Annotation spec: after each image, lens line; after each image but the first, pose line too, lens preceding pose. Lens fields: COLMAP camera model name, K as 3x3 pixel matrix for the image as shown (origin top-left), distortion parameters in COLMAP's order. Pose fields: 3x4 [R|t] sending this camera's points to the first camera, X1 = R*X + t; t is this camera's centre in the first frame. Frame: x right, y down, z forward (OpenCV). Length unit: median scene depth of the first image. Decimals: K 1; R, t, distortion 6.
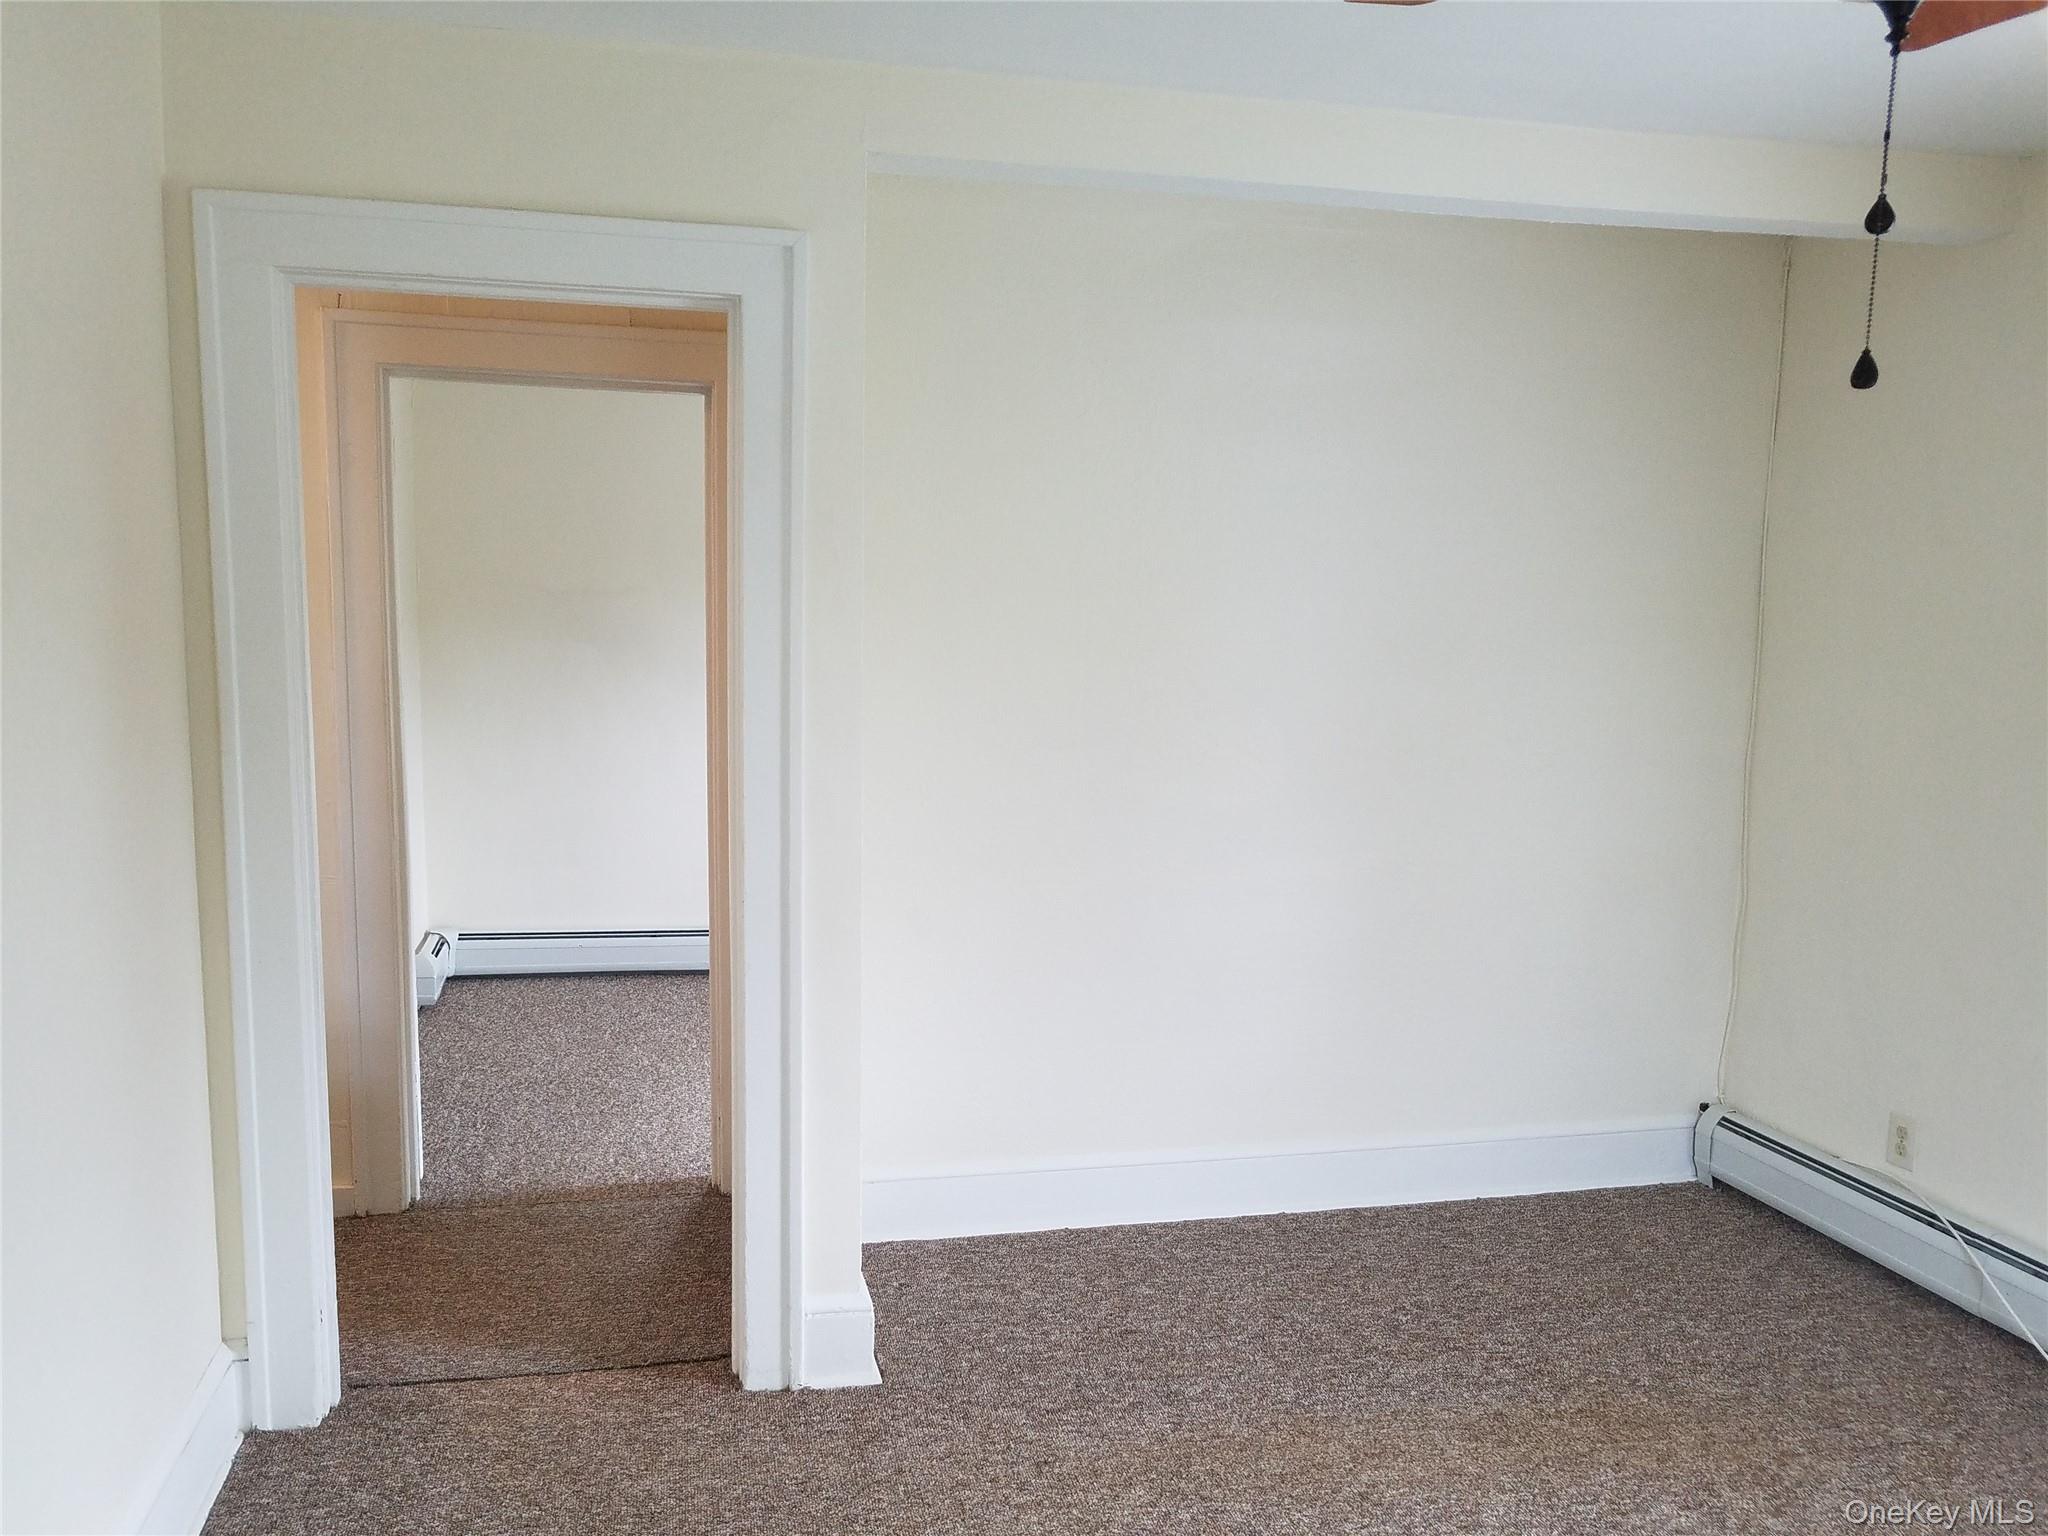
lens RADIAL K [[1554.3, 0, 1021.8], [0, 1554.3, 794.5], [0, 0, 1]] dist [-0.012345, -0.005057]
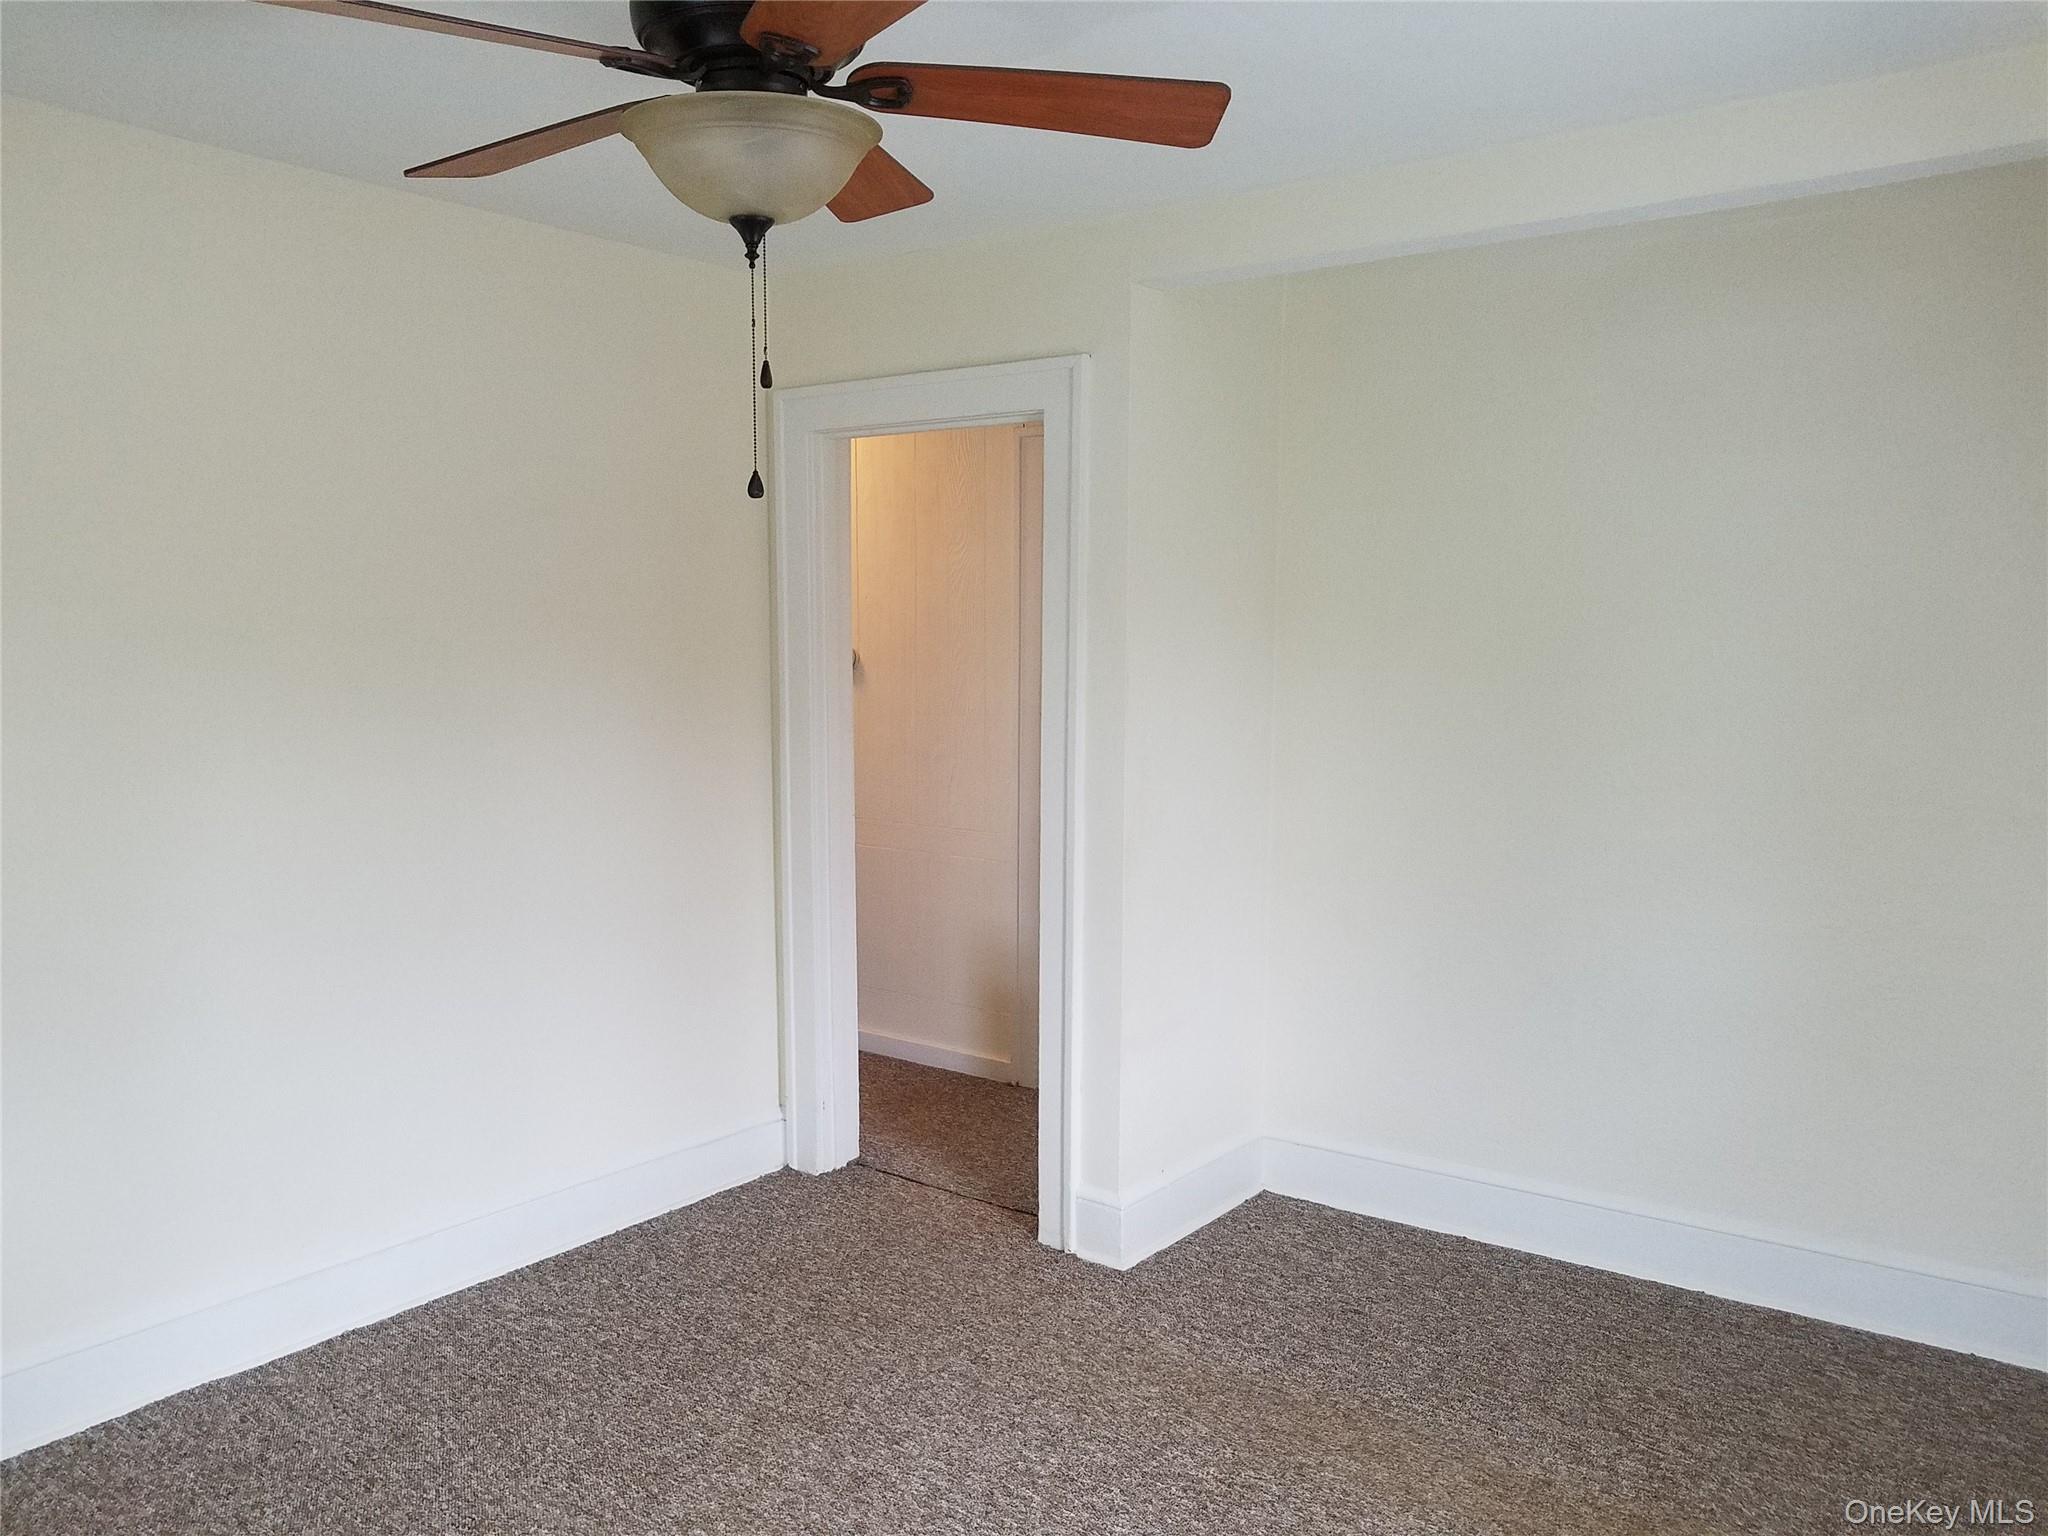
lens RADIAL K [[1553.8, 0, 1024.0], [0, 1553.8, 768.0], [0, 0, 1]] dist [-0.049678, -0.000422]
pose [[0.661667, 0.058519, -0.747511, 0.756252], [-0.079409, 0.996812, 0.007746, -0.020404], [0.745581, 0.054234, 0.664204, 0.110582]]
